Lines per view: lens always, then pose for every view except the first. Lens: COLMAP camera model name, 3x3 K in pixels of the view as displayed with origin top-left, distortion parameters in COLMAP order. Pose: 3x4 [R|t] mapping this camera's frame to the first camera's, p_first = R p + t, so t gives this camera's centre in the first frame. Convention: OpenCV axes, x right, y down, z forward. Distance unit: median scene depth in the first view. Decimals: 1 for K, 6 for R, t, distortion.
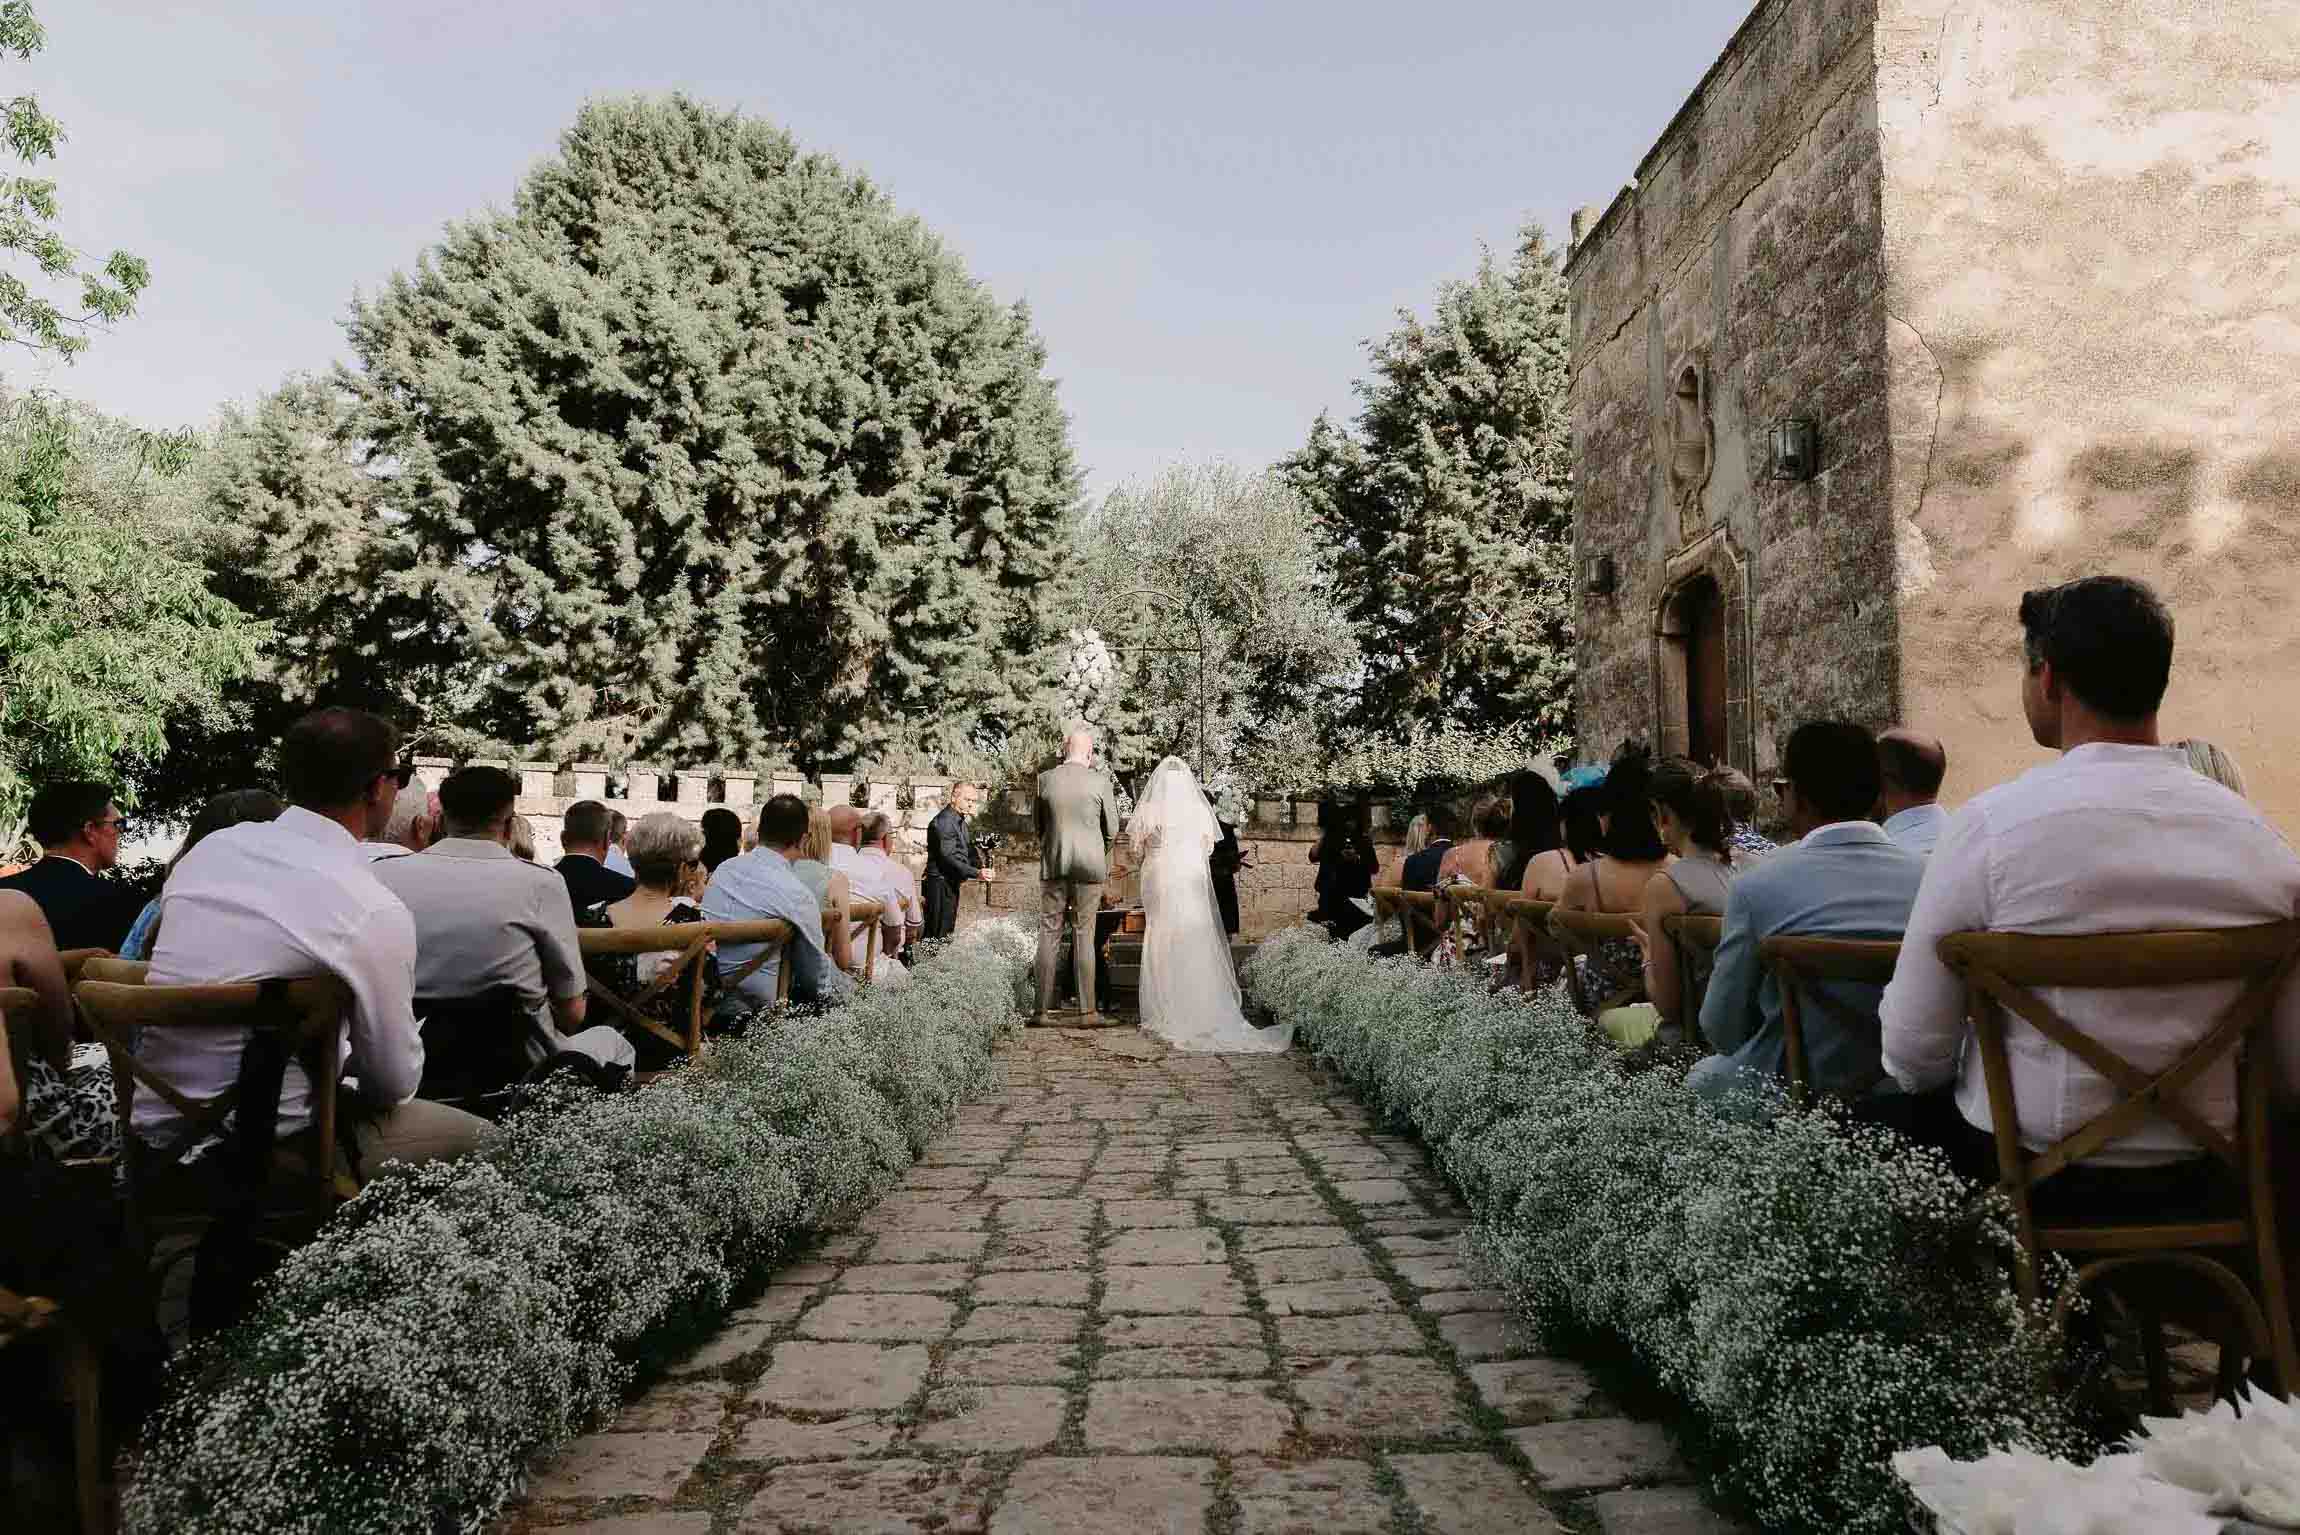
lens RADIAL K [[1421.3, 0, 1163.4], [0, 1421.3, 797.8], [0, 0, 1]] dist [-0.001018, 0.000595]
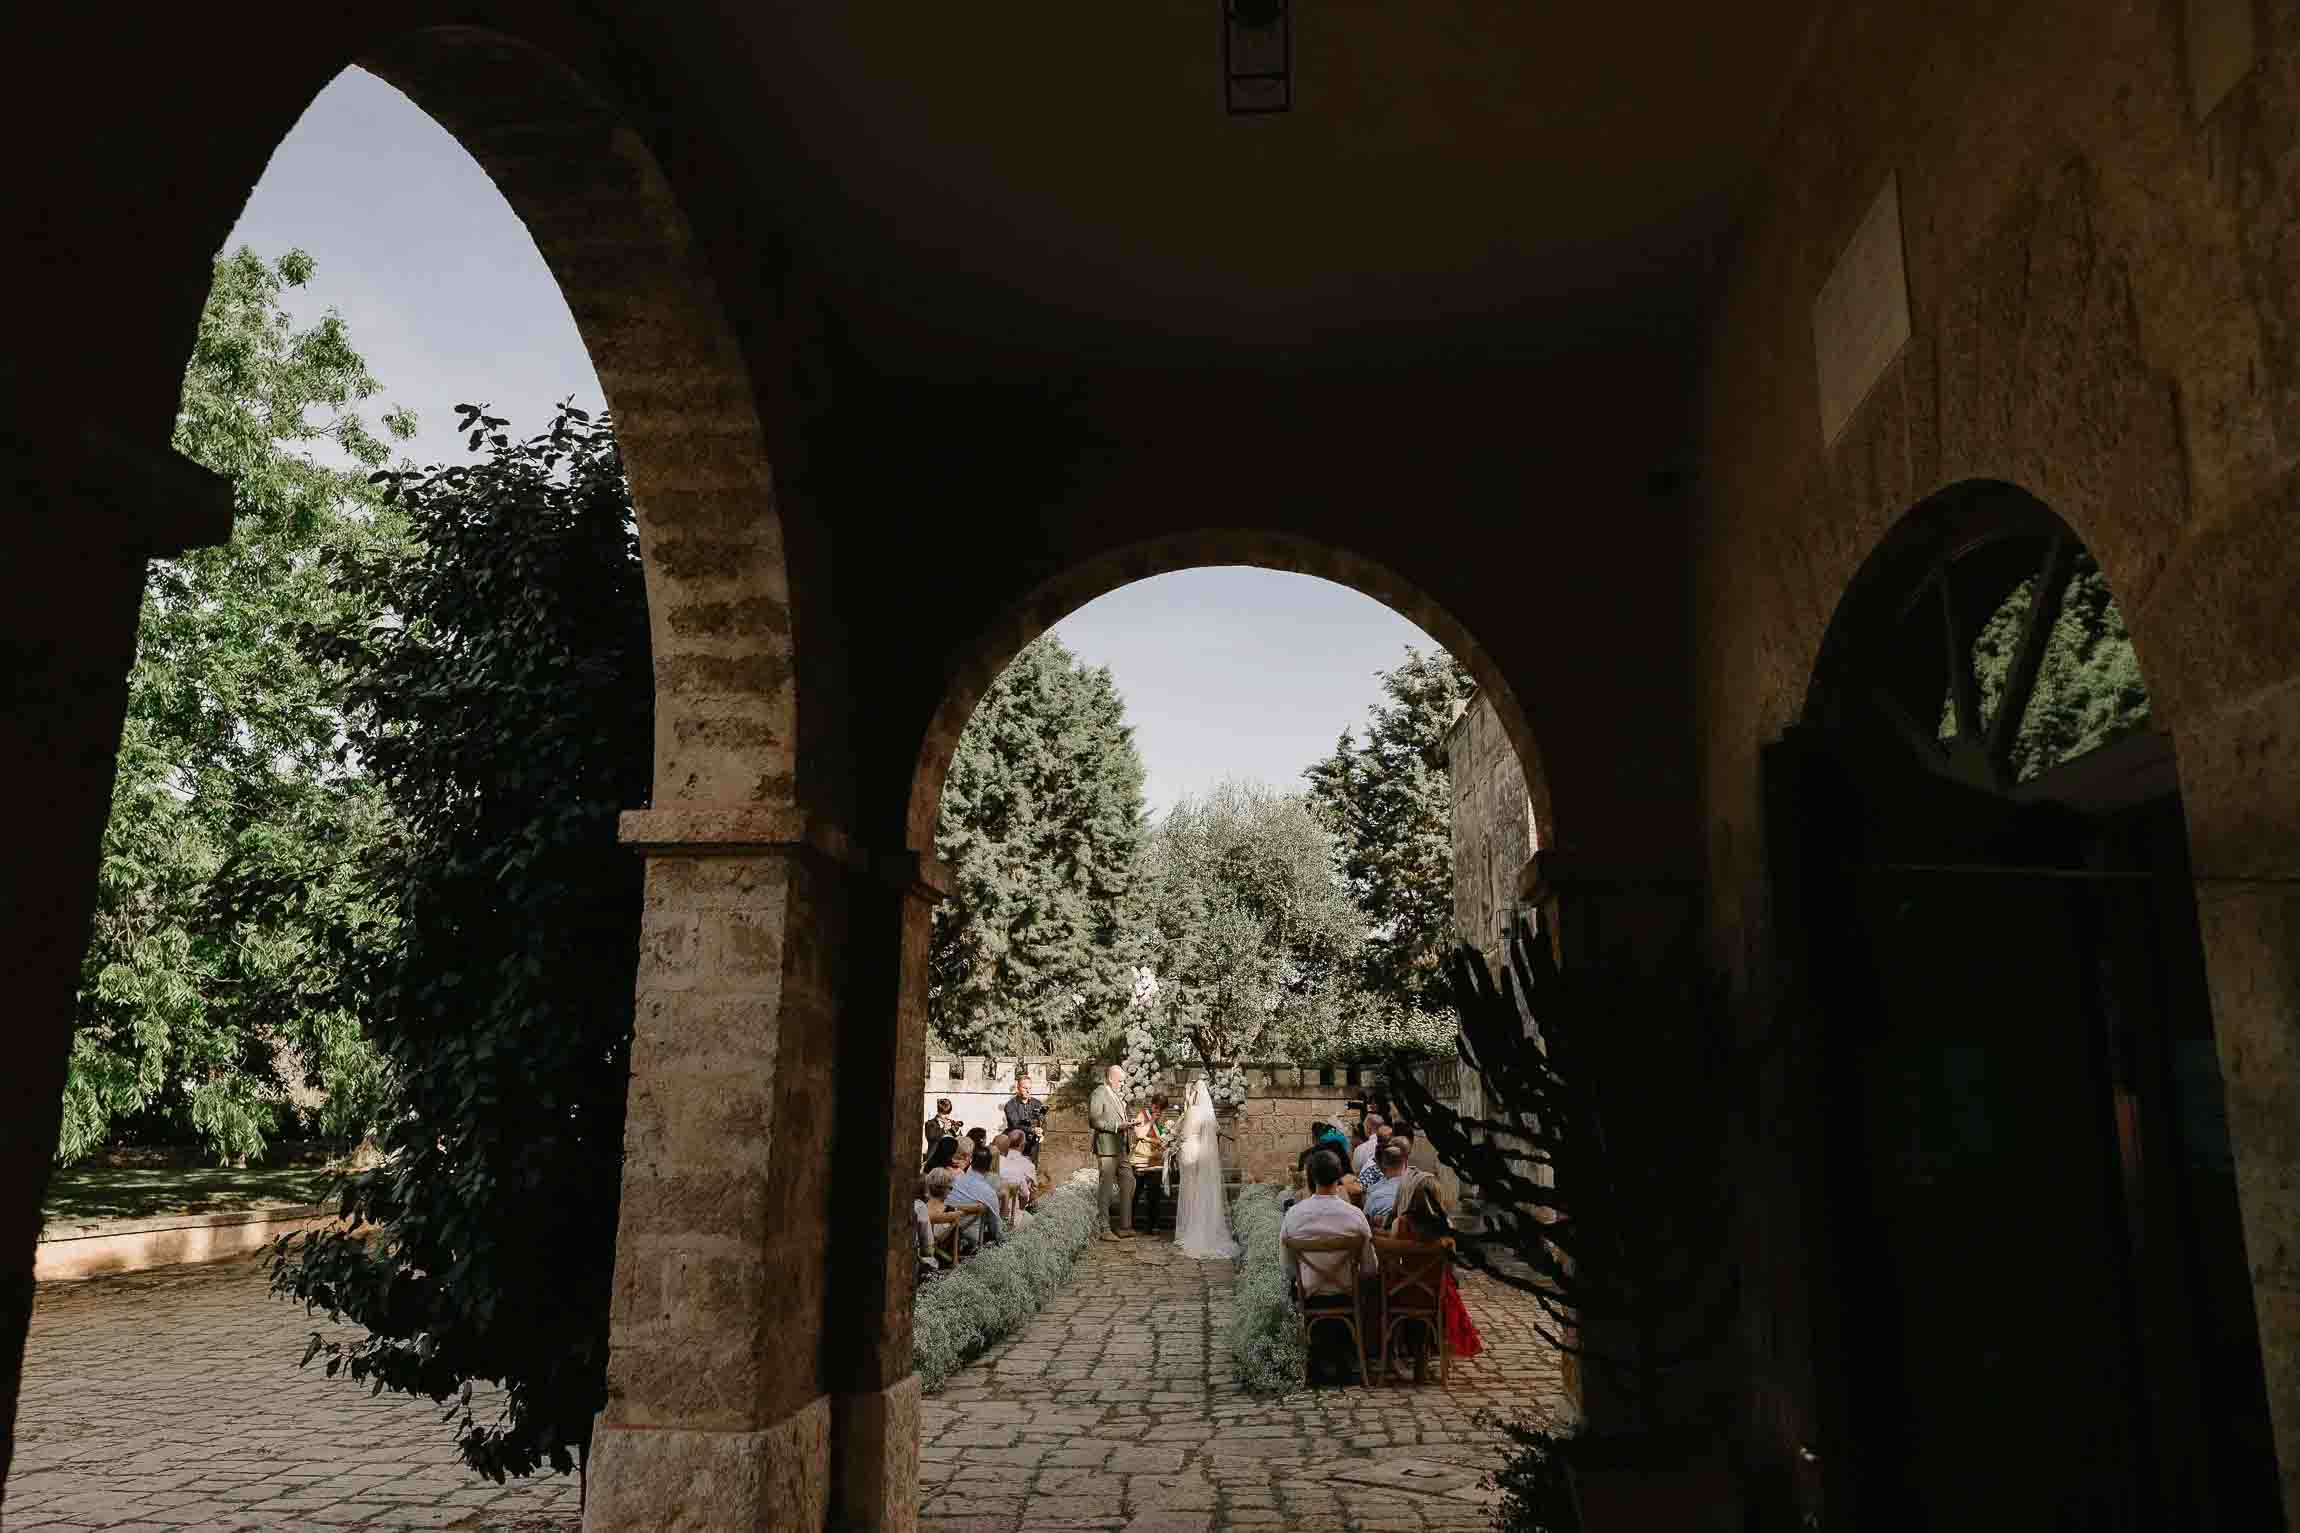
lens RADIAL K [[1727.2, 0, 1153.7], [0, 1727.2, 710.4], [0, 0, 1]] dist [-0.007626, -0.000276]
pose [[0.995847, -0.022837, -0.088131, 0.262069], [0.011616, 0.991989, -0.125786, -0.332592], [0.090298, 0.124240, 0.988135, -1.744422]]
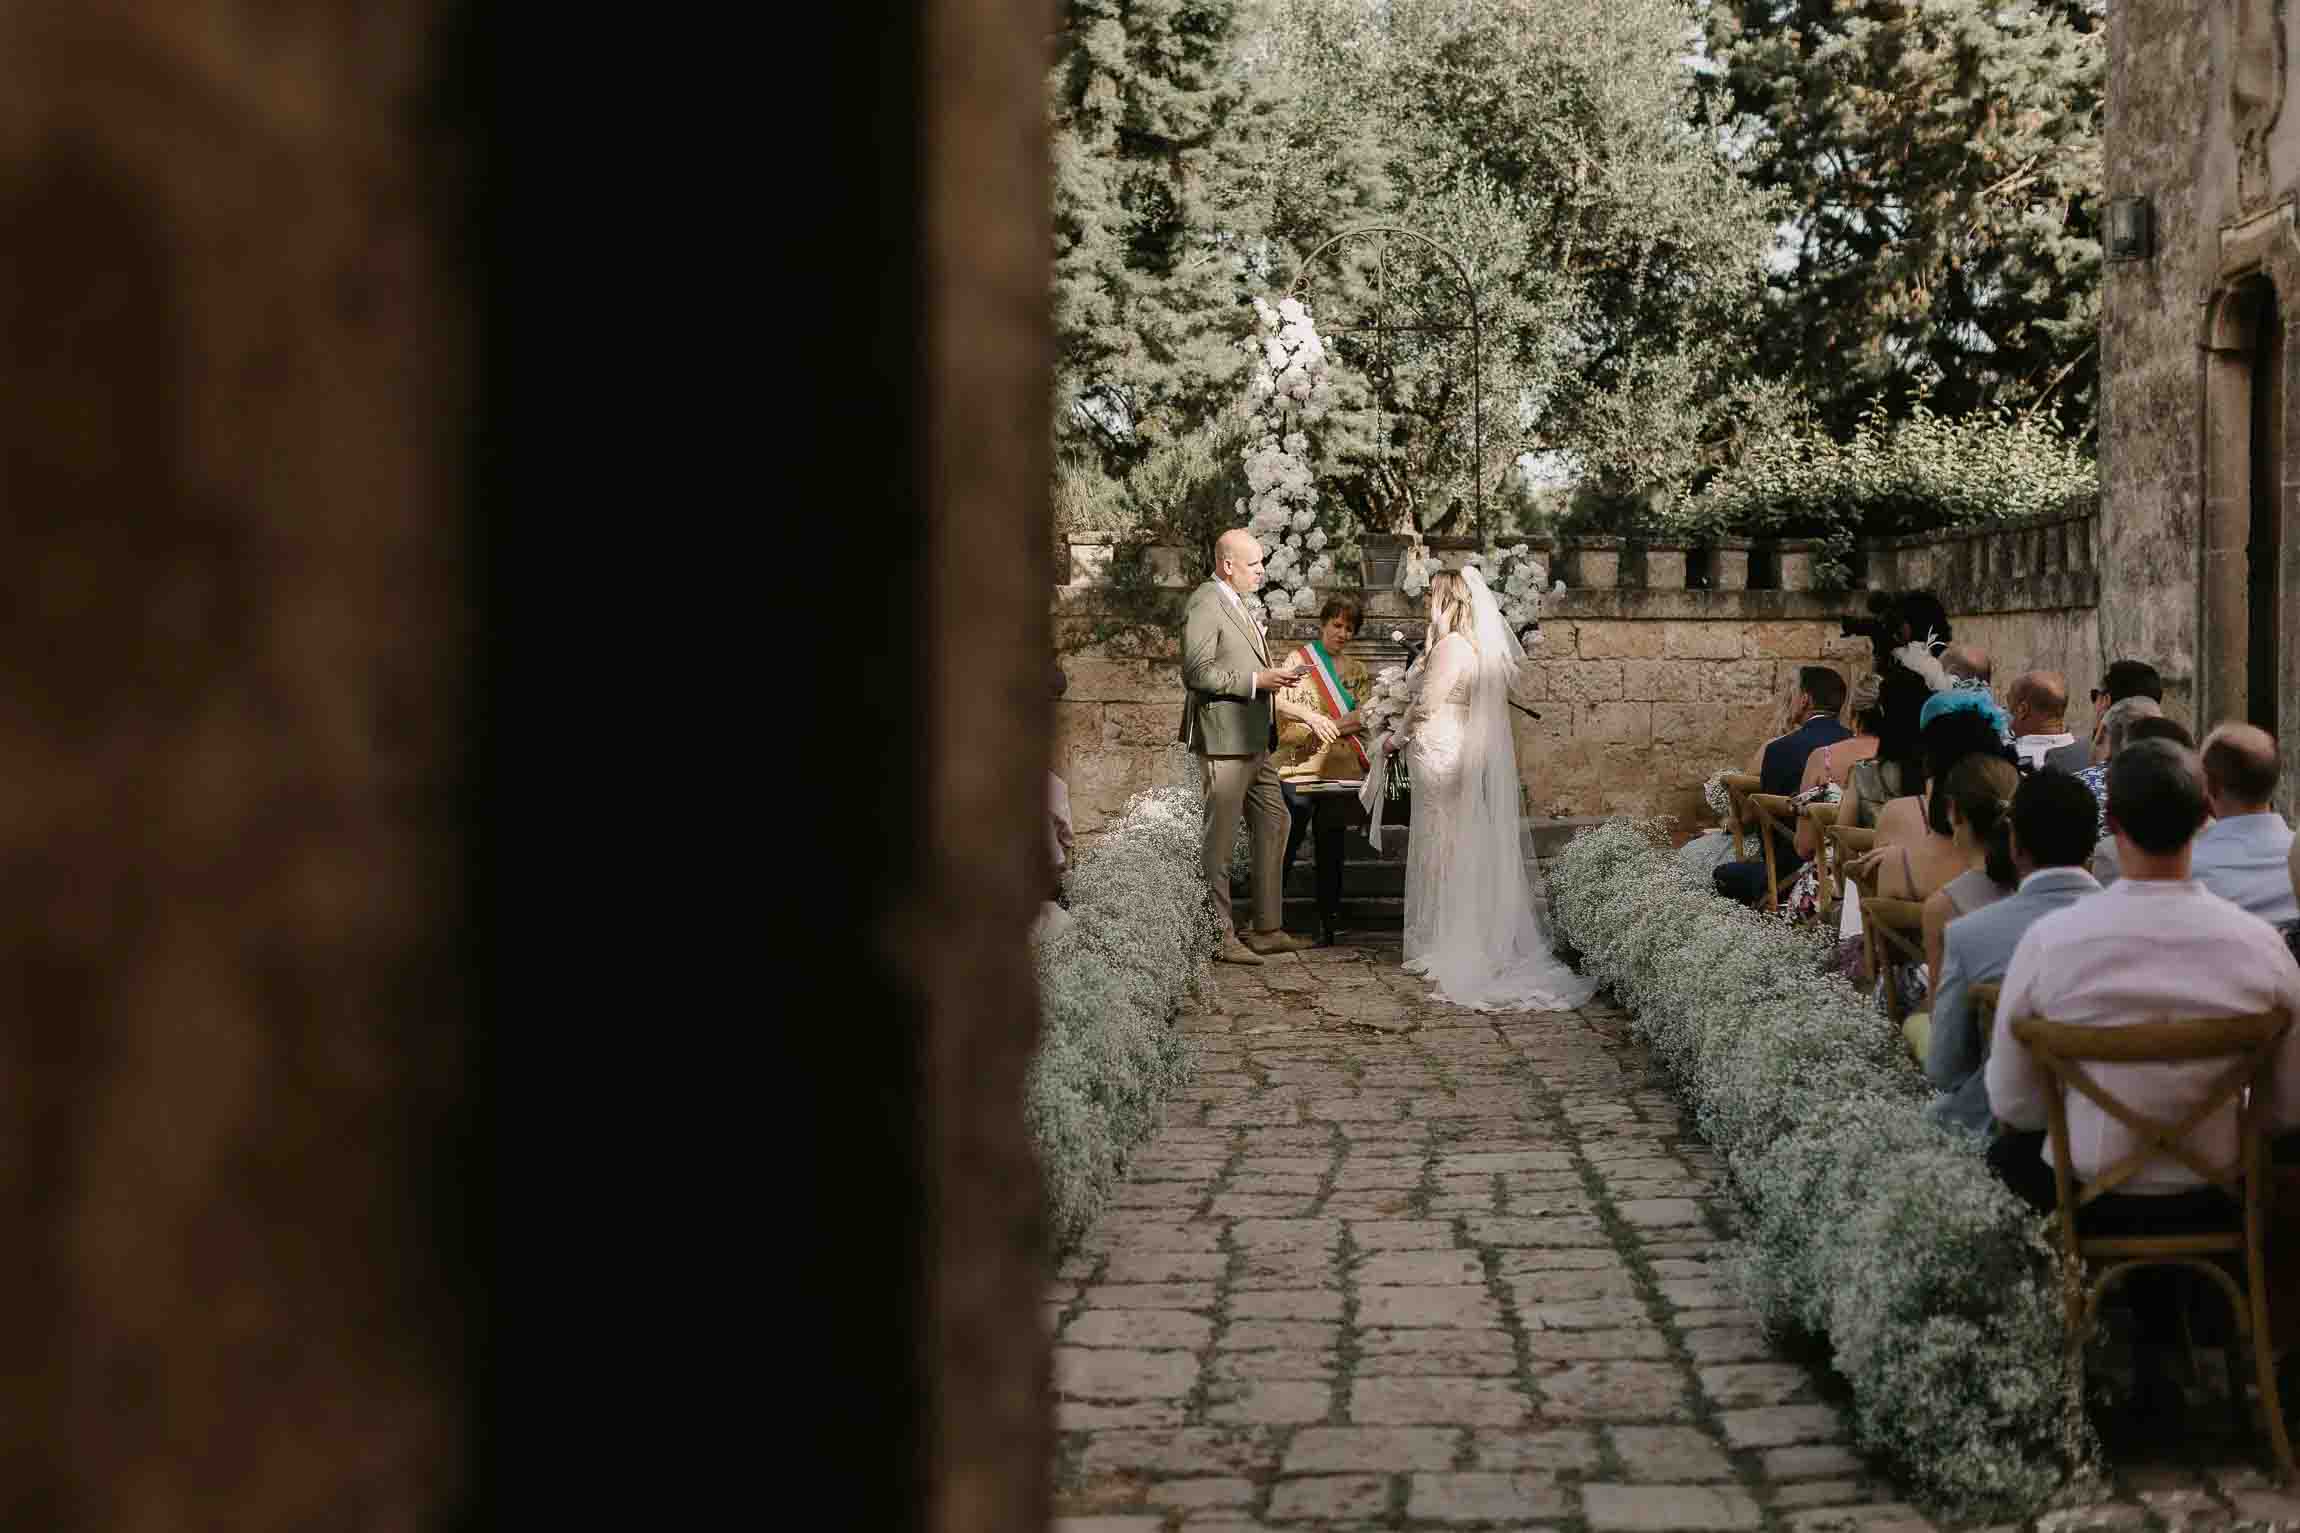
lens RADIAL K [[3229.3, 0, 1150.0], [0, 3229.3, 766.5], [0, 0, 1]] dist [0.029356, 0.029594]
pose [[0.996514, -0.009219, -0.082913, 0.002899], [0.020073, 0.991173, 0.131043, -0.216219], [0.080974, -0.132250, 0.987903, -0.788751]]
